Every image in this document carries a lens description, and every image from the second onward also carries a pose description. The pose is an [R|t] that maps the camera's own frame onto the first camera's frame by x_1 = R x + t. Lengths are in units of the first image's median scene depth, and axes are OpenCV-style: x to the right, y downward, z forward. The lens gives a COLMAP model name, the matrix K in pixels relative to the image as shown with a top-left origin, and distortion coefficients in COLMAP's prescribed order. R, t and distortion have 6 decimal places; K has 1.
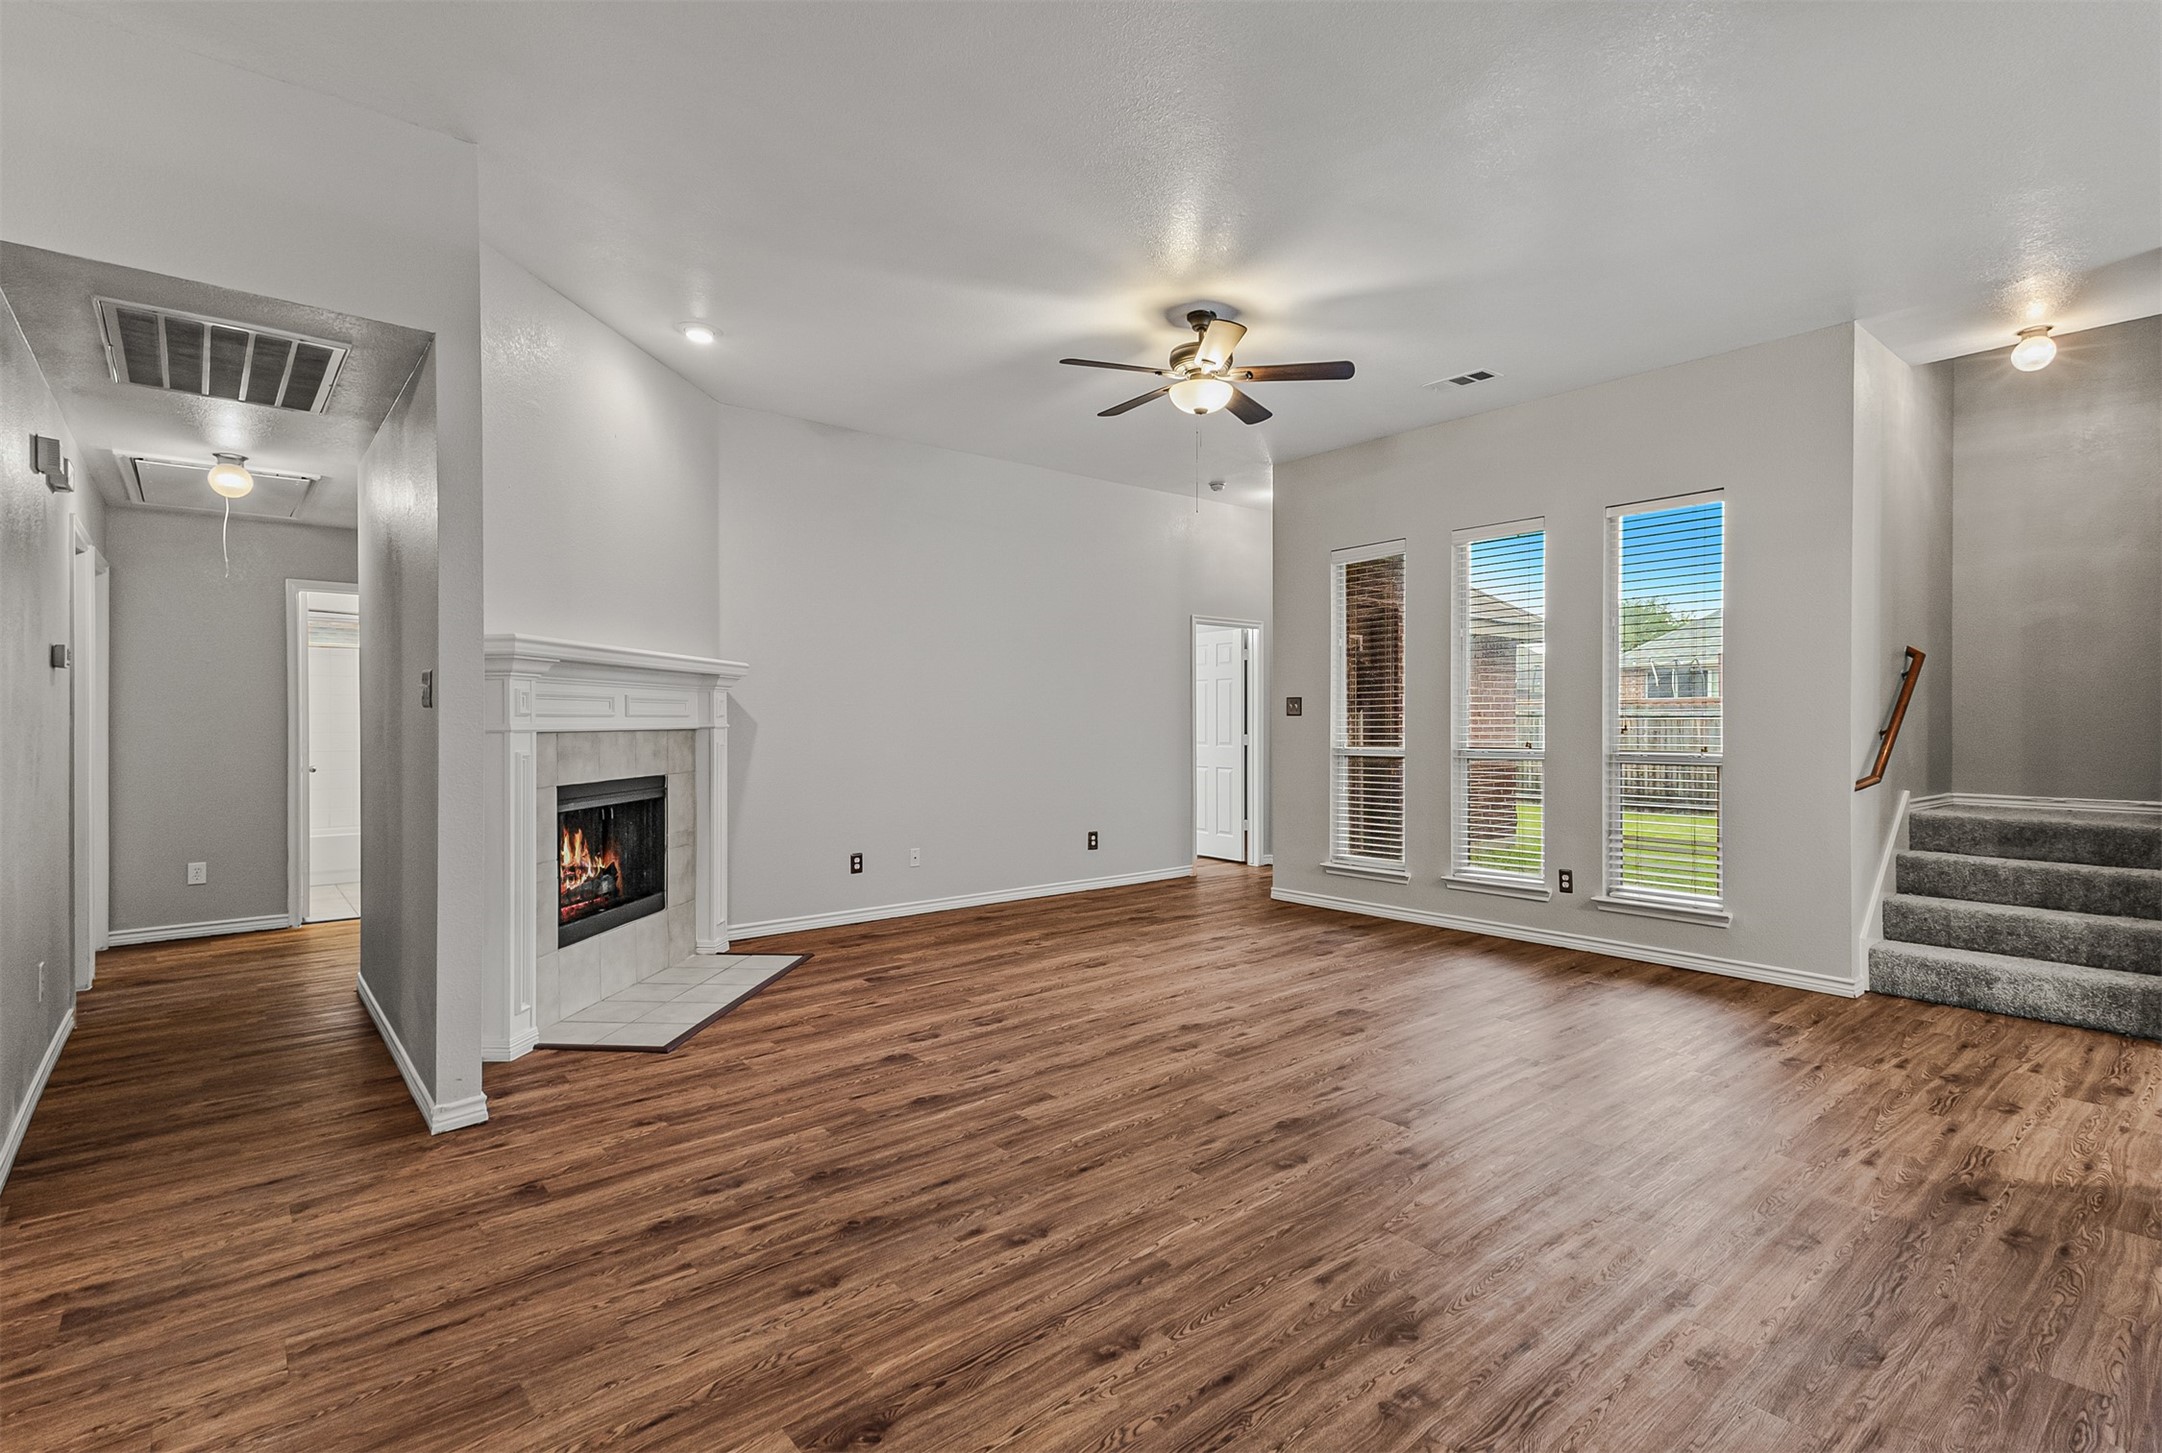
lens RADIAL K [[1002.9, 0, 1087.3], [0, 1002.9, 748.2], [0, 0, 1]] dist [0.024735, -0.005876]
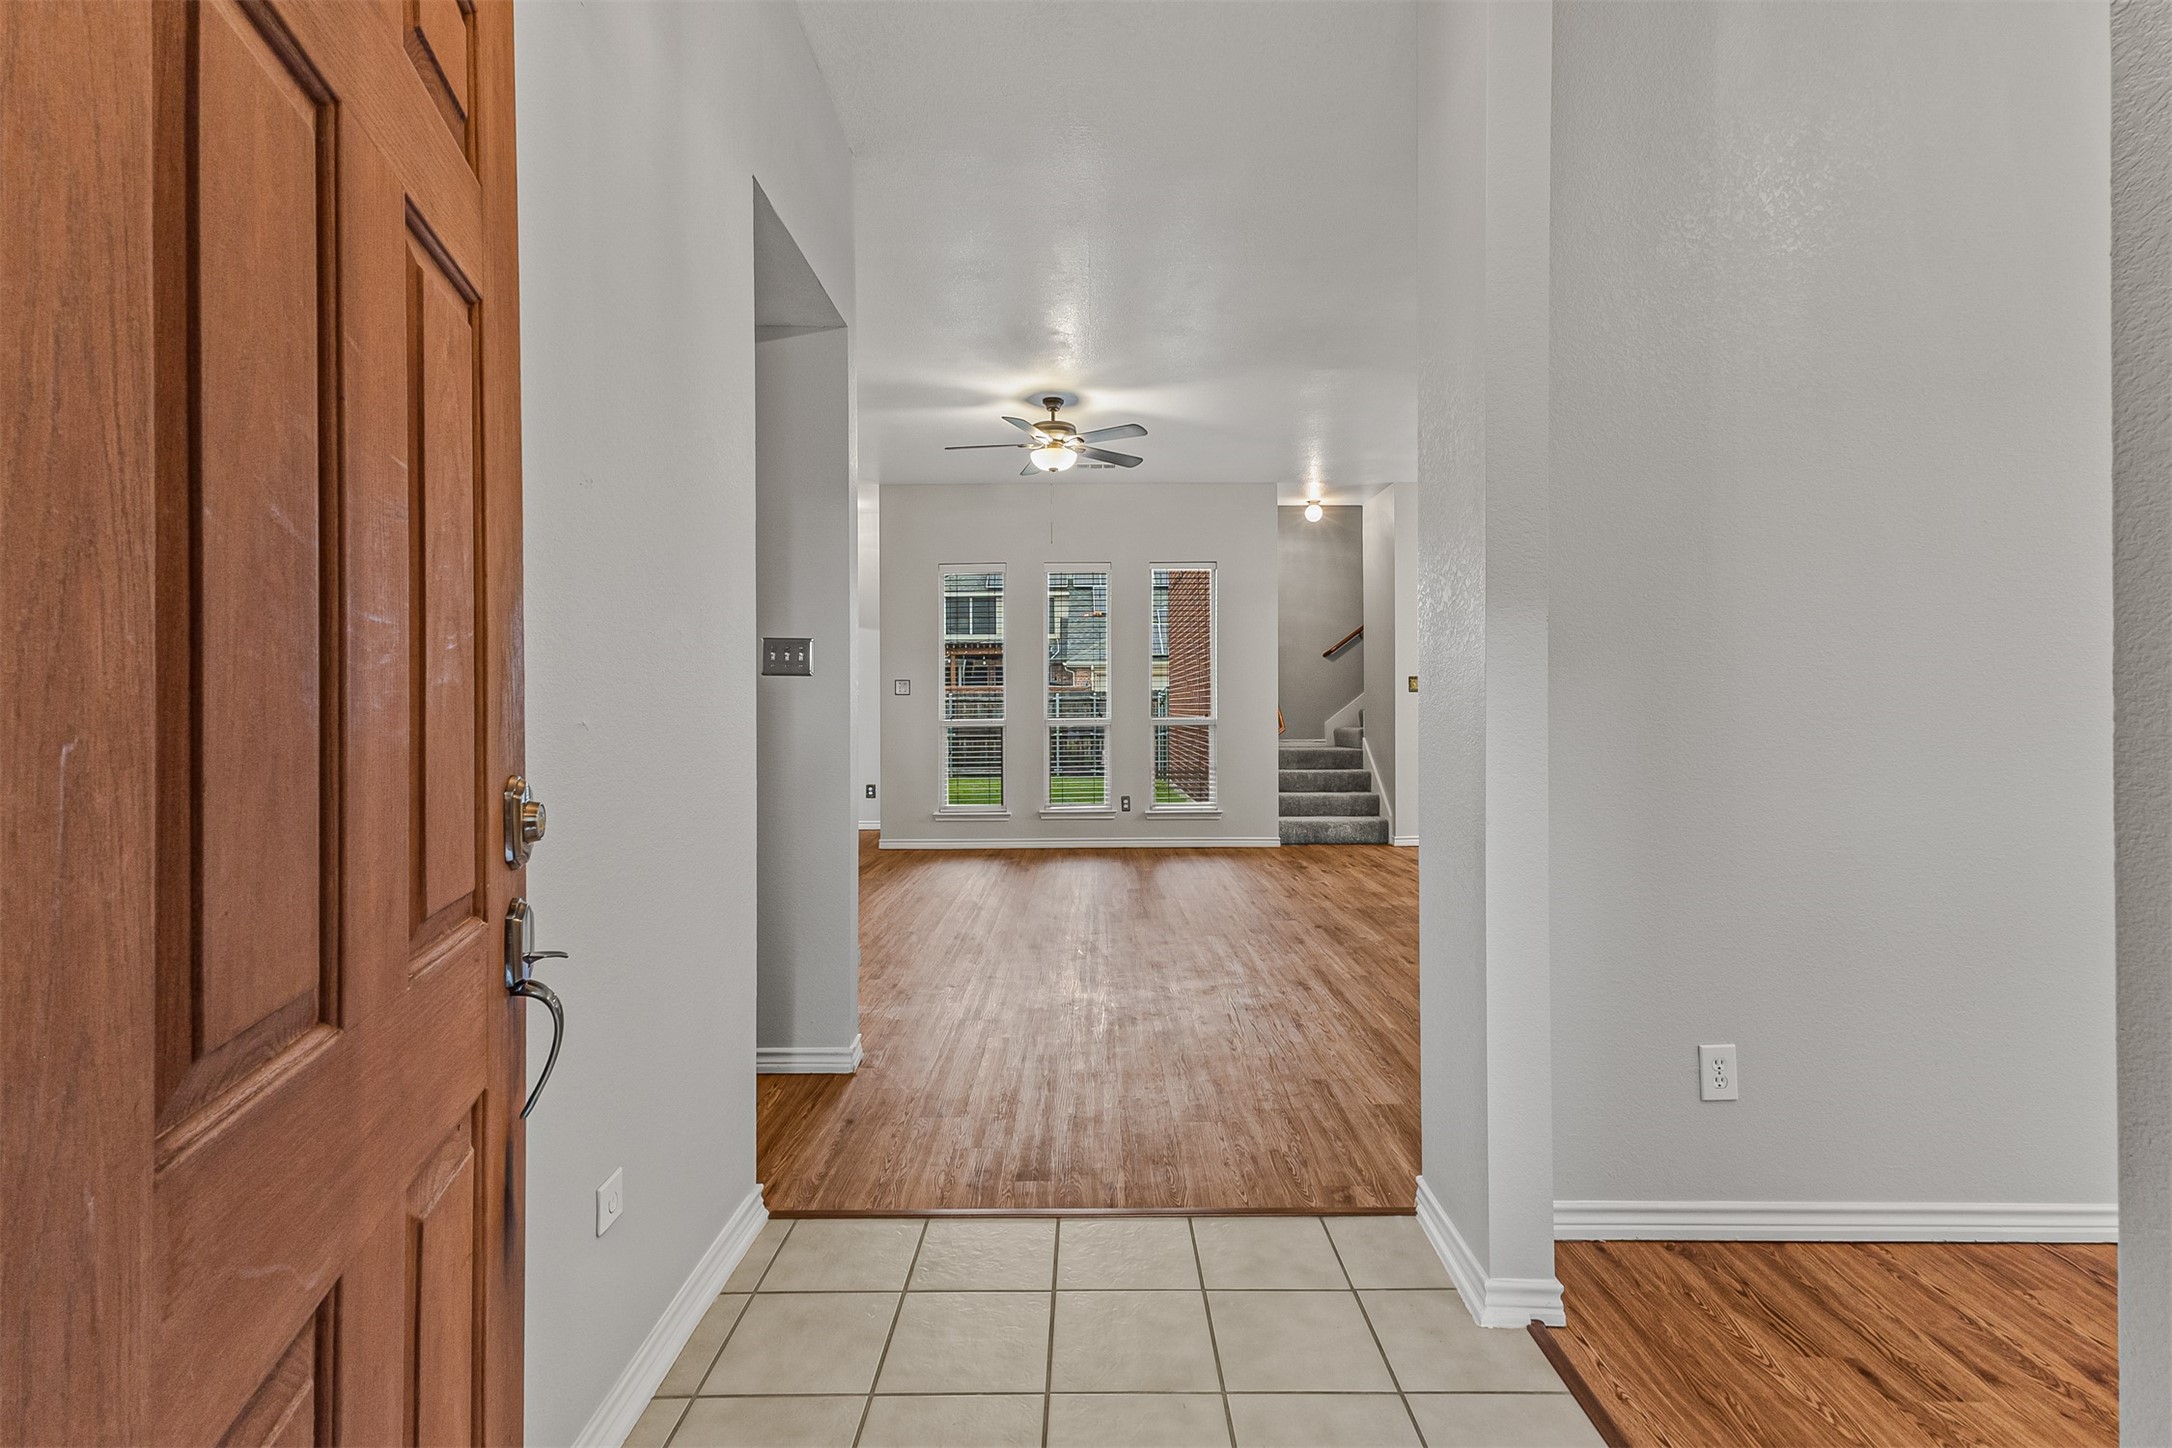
lens RADIAL K [[1007.5, 0, 1093.7], [0, 1007.5, 700.0], [0, 0, 1]] dist [0.024735, -0.005876]
pose [[0.645991, 0.002975, 0.763340, -0.947144], [0.024132, 0.999413, -0.024317, 0.016683], [-0.762964, 0.034130, 0.645540, 0.079424]]
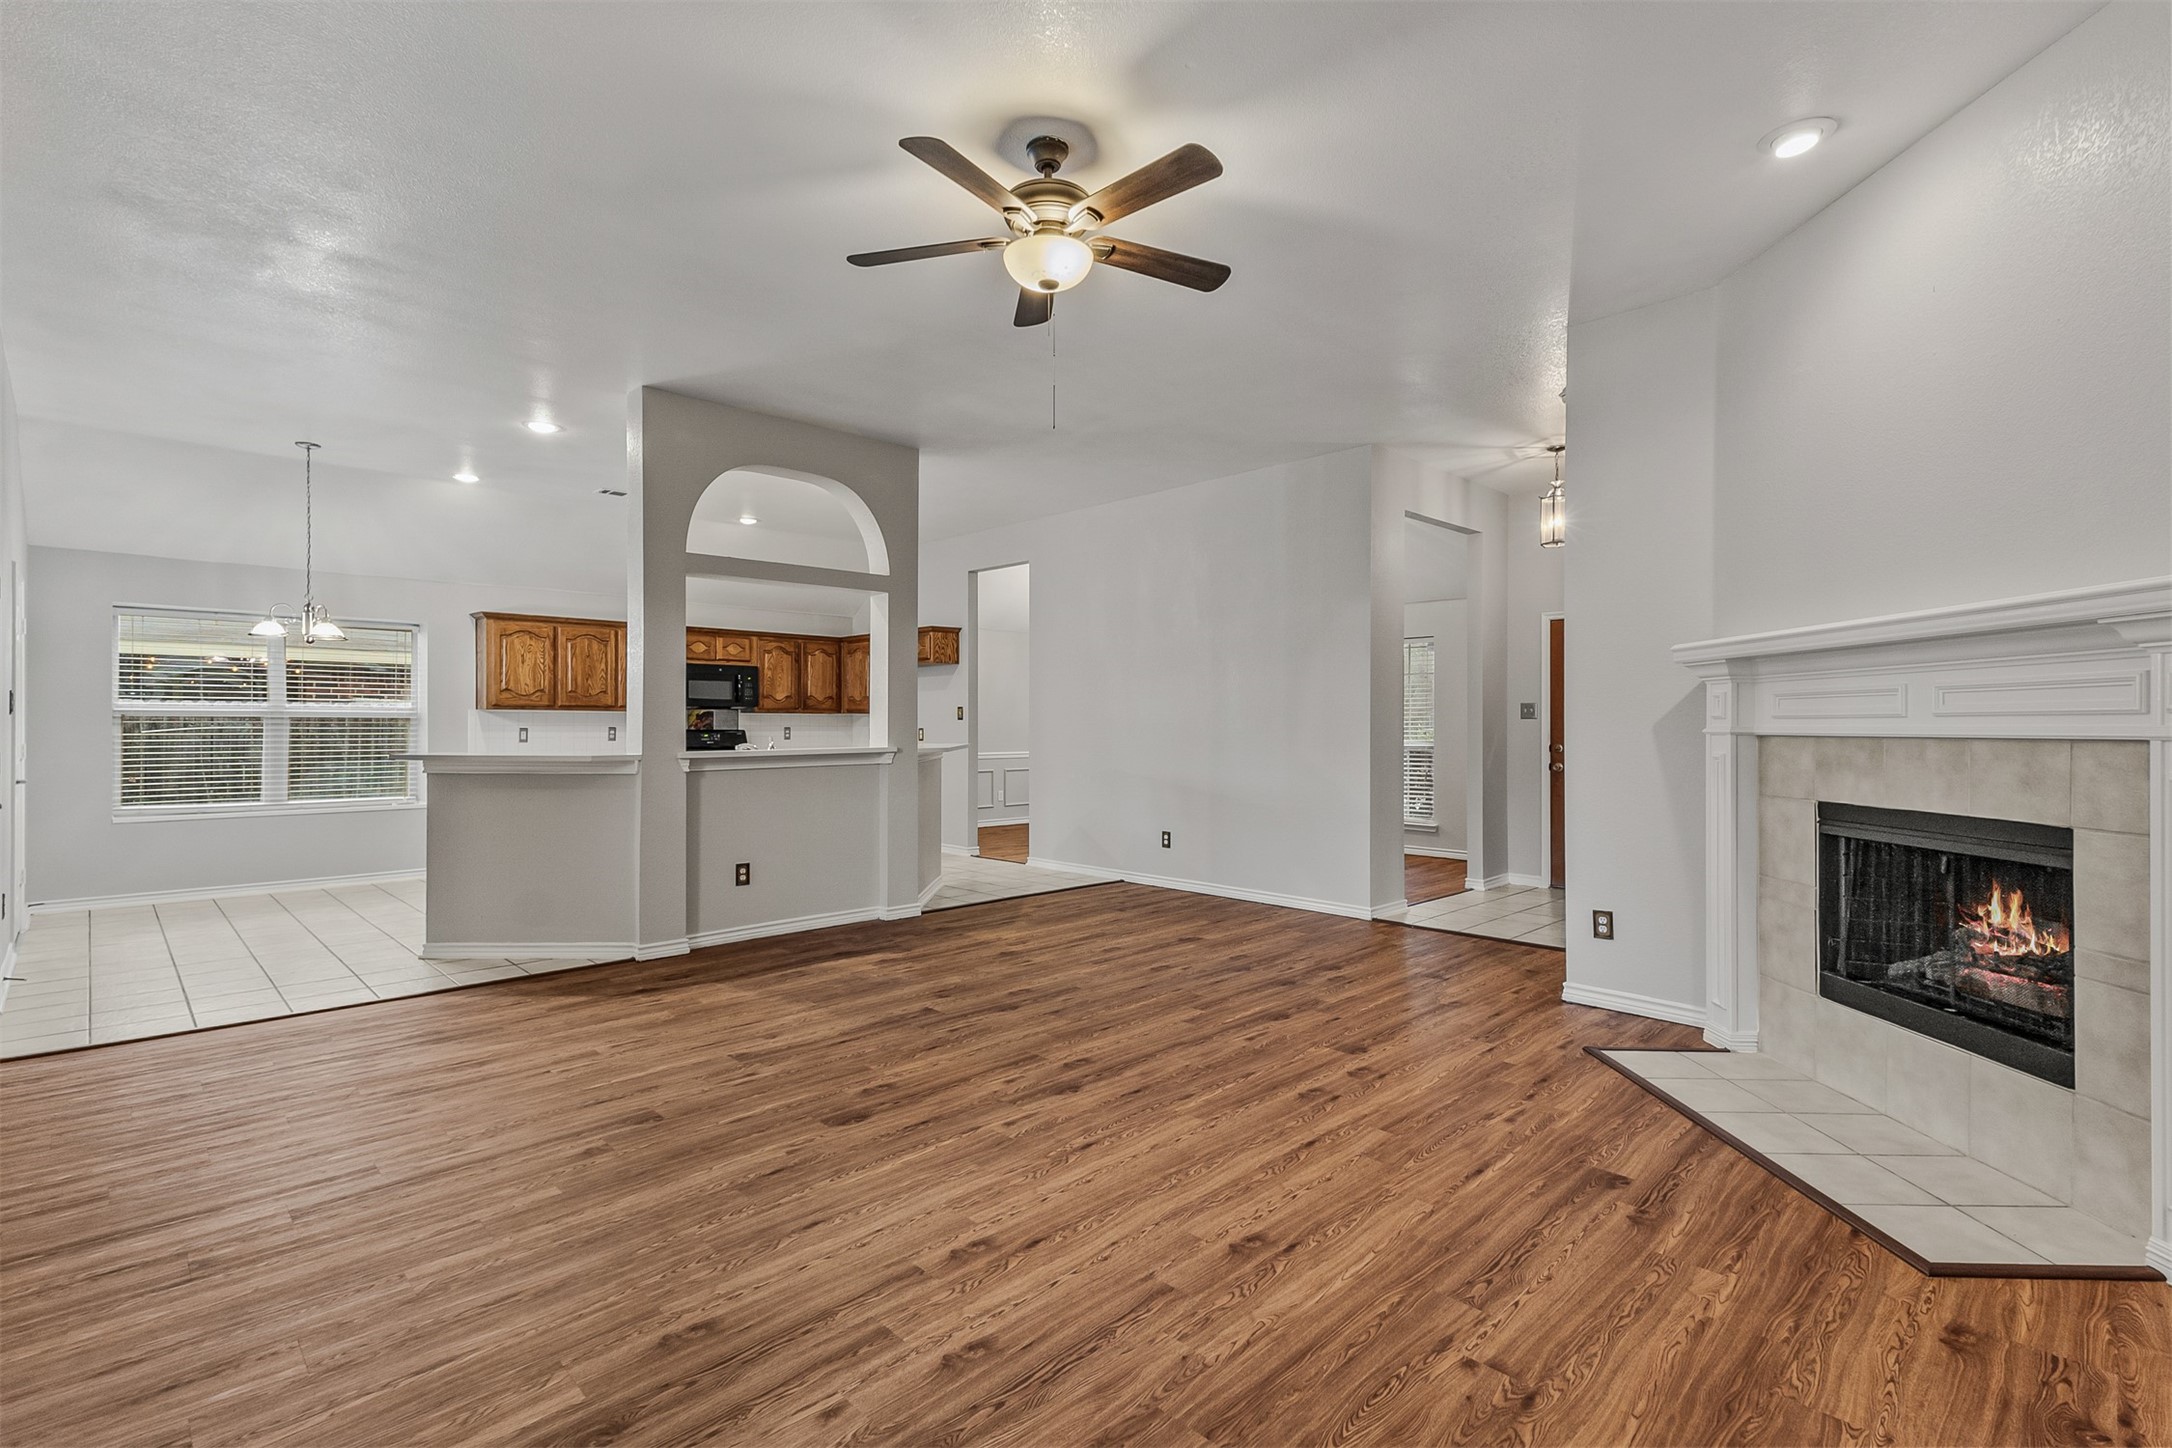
lens RADIAL K [[1007.5, 0, 1066.1], [0, 1007.5, 730.3], [0, 0, 1]] dist [0.024735, -0.005876]
pose [[-0.998561, 0.000495, -0.053626, 0.146547], [-0.001191, 0.999506, 0.031408, -0.046919], [0.053615, 0.031426, -0.998067, 1.806129]]
